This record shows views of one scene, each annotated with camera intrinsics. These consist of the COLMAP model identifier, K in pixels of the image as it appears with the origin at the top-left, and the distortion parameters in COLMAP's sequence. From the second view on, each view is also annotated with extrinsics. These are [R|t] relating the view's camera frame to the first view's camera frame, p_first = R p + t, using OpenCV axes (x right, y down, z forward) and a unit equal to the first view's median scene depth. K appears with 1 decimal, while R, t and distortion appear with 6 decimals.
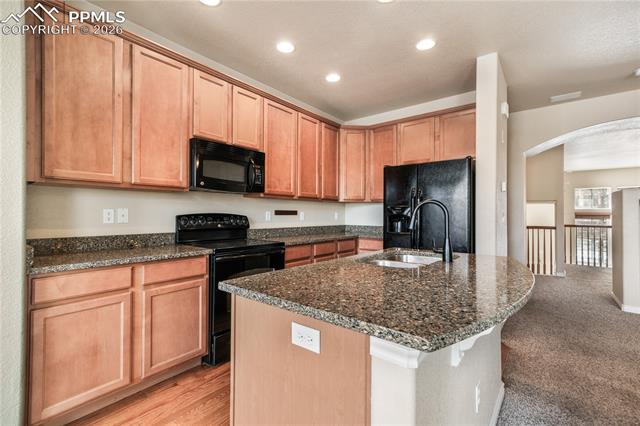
lens RADIAL K [[272.9, 0, 314.8], [0, 272.9, 213.6], [0, 0, 1]] dist [0.003532, -0.000622]
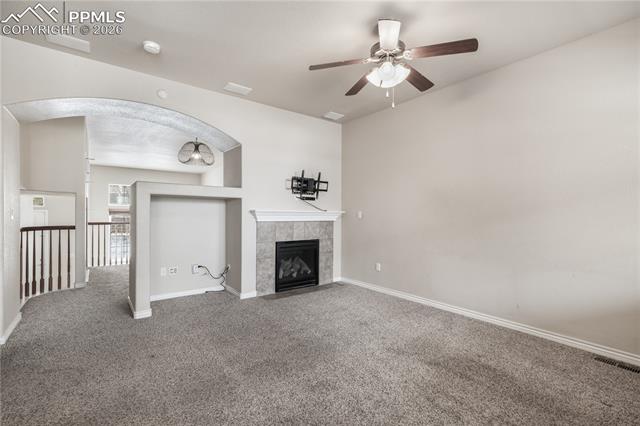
lens RADIAL K [[288.1, 0, 319.8], [0, 288.1, 213.0], [0, 0, 1]] dist [0.003078, 0.001411]
pose [[0.200401, -0.002988, 0.979709, 0.323870], [-0.008546, 0.999952, 0.004798, 0.003620], [-0.979677, -0.009334, 0.200366, 0.224966]]
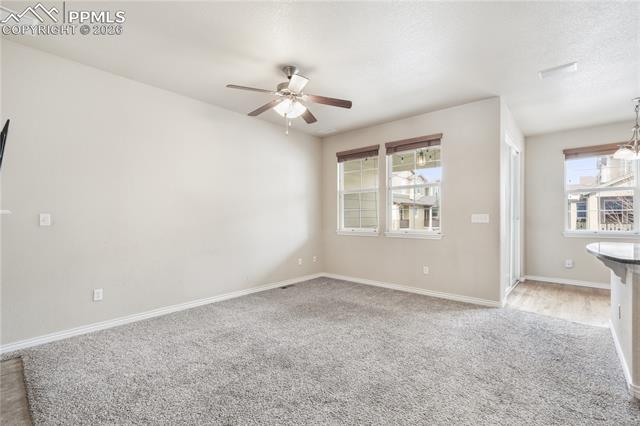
lens RADIAL K [[288.1, 0, 315.5], [0, 288.1, 215.0], [0, 0, 1]] dist [0.003078, 0.001411]
pose [[-0.999832, -0.005091, 0.017620, 0.933109], [-0.005315, 0.999905, -0.012684, 0.010802], [-0.017554, -0.012775, -0.999764, 1.072635]]
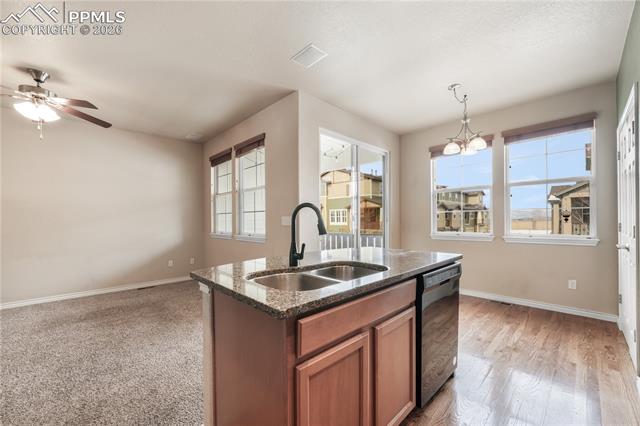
lens RADIAL K [[259.2, 0, 311.7], [0, 259.2, 219.7], [0, 0, 1]] dist [-0.009447, 0.000030]
pose [[-0.994474, 0.002306, 0.104959, 0.140219], [0.001961, 0.999992, -0.003388, 0.004443], [-0.104966, -0.003164, -0.994471, 0.884180]]
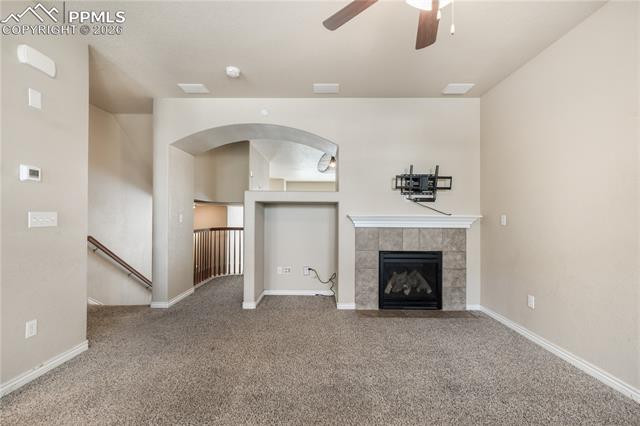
lens RADIAL K [[272.9, 0, 318.2], [0, 272.9, 213.9], [0, 0, 1]] dist [0.003532, -0.000622]
pose [[0.763206, 0.005193, 0.646135, 0.653659], [-0.002487, 0.999984, -0.005099, 0.002485], [-0.646151, 0.002284, 0.763206, 0.026089]]
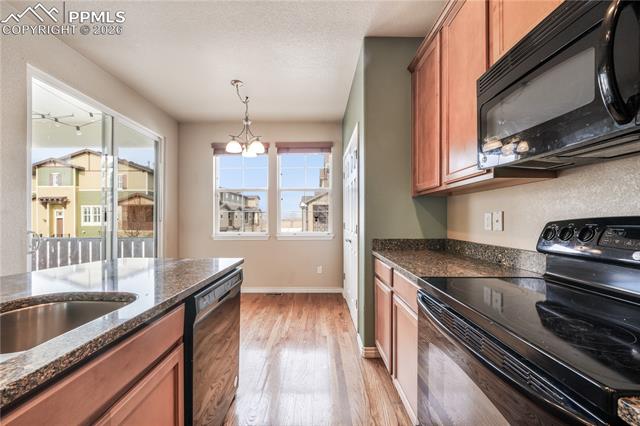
lens RADIAL K [[259.2, 0, 321.1], [0, 259.2, 220.2], [0, 0, 1]] dist [-0.009447, 0.000030]
pose [[-0.754538, -0.001346, -0.656255, 0.100021], [-0.000376, 0.999999, -0.001618, 0.004009], [0.656256, -0.000974, -0.754538, 0.791388]]
